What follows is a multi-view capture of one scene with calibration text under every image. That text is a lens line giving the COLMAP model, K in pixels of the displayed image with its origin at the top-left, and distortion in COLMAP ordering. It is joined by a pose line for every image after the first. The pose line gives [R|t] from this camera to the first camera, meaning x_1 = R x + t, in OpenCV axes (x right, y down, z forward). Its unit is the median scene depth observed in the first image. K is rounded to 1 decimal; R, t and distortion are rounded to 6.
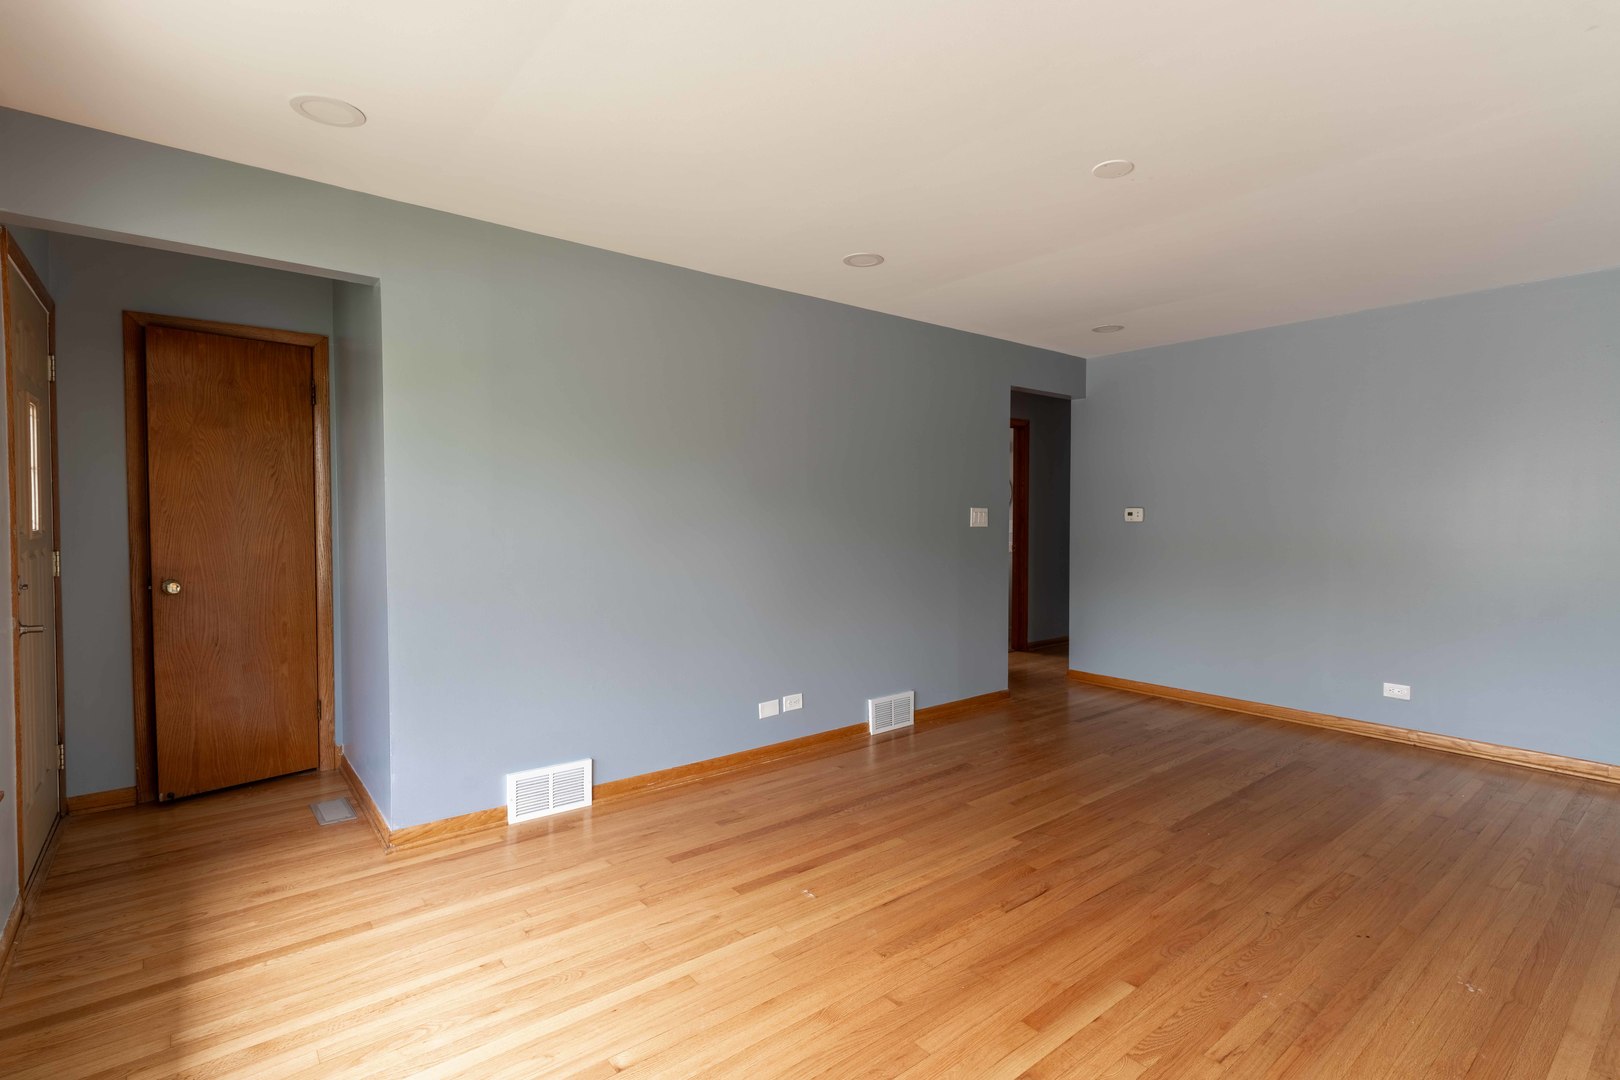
lens RADIAL K [[774.3, 0, 803.5], [0, 774.3, 533.4], [0, 0, 1]] dist [0.005419, 0.001088]
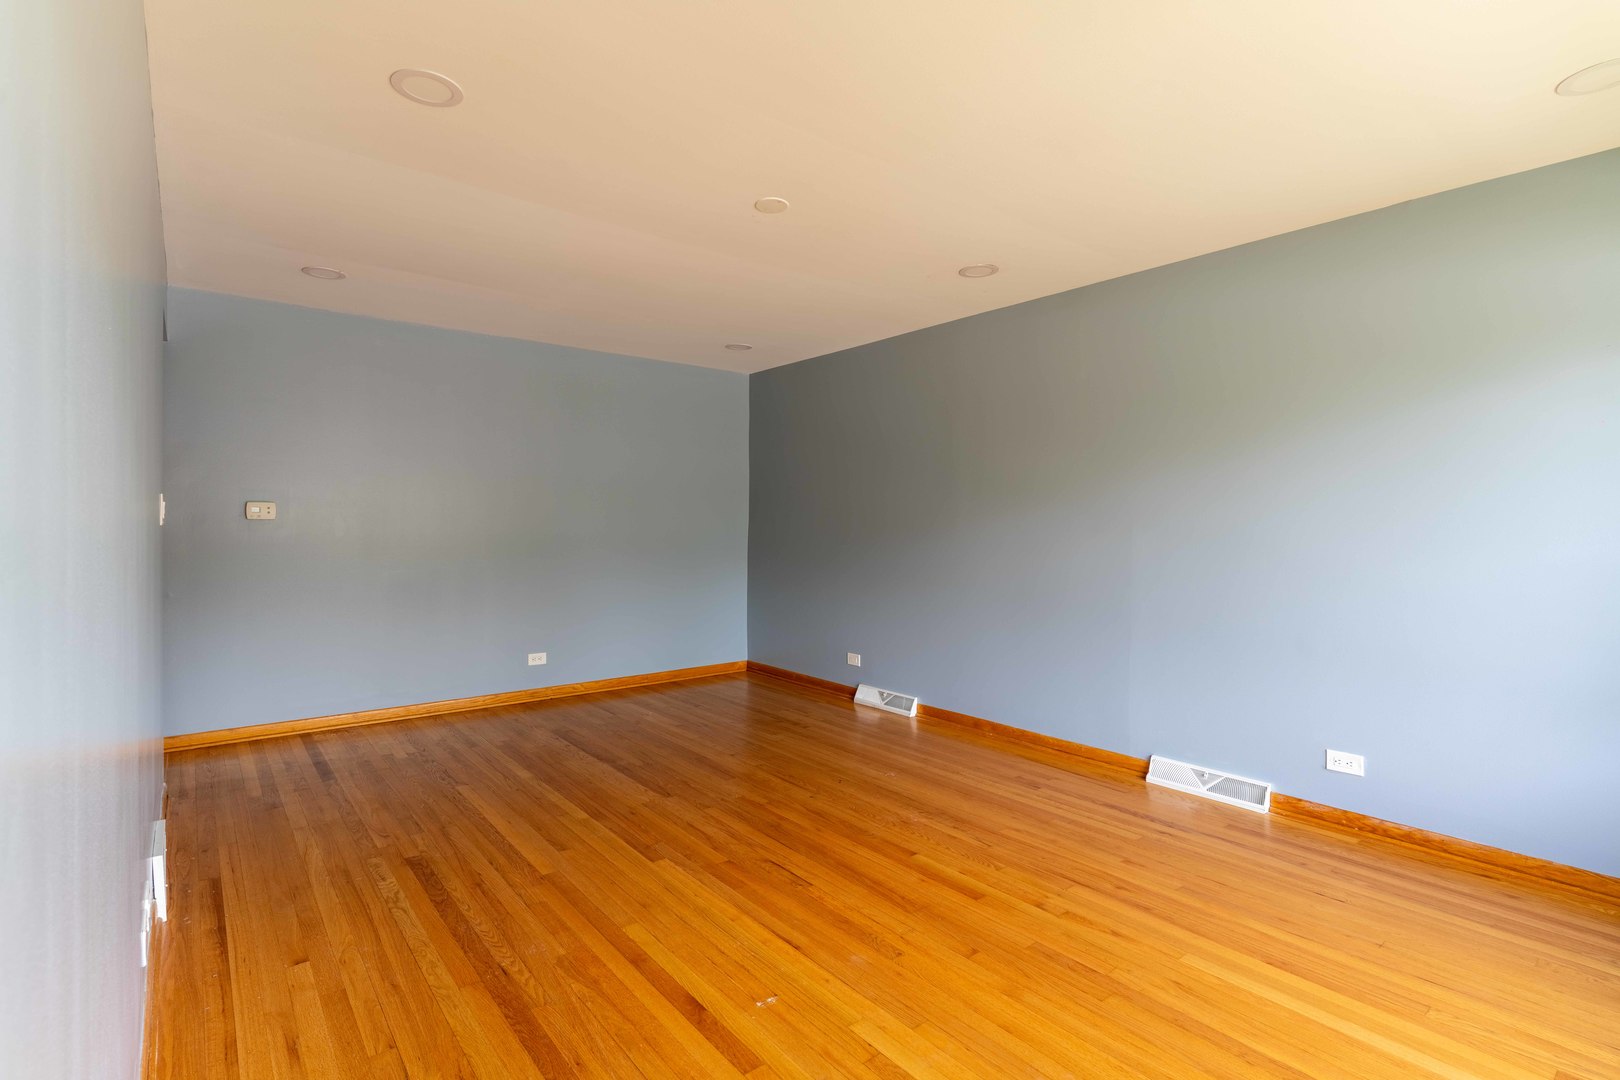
lens RADIAL K [[774.3, 0, 803.1], [0, 774.3, 536.1], [0, 0, 1]] dist [0.005419, 0.001088]
pose [[-0.002764, -0.014338, 0.999893, -0.635735], [0.020785, 0.999680, 0.014392, 0.000663], [-0.999780, 0.020822, -0.002465, 0.816747]]
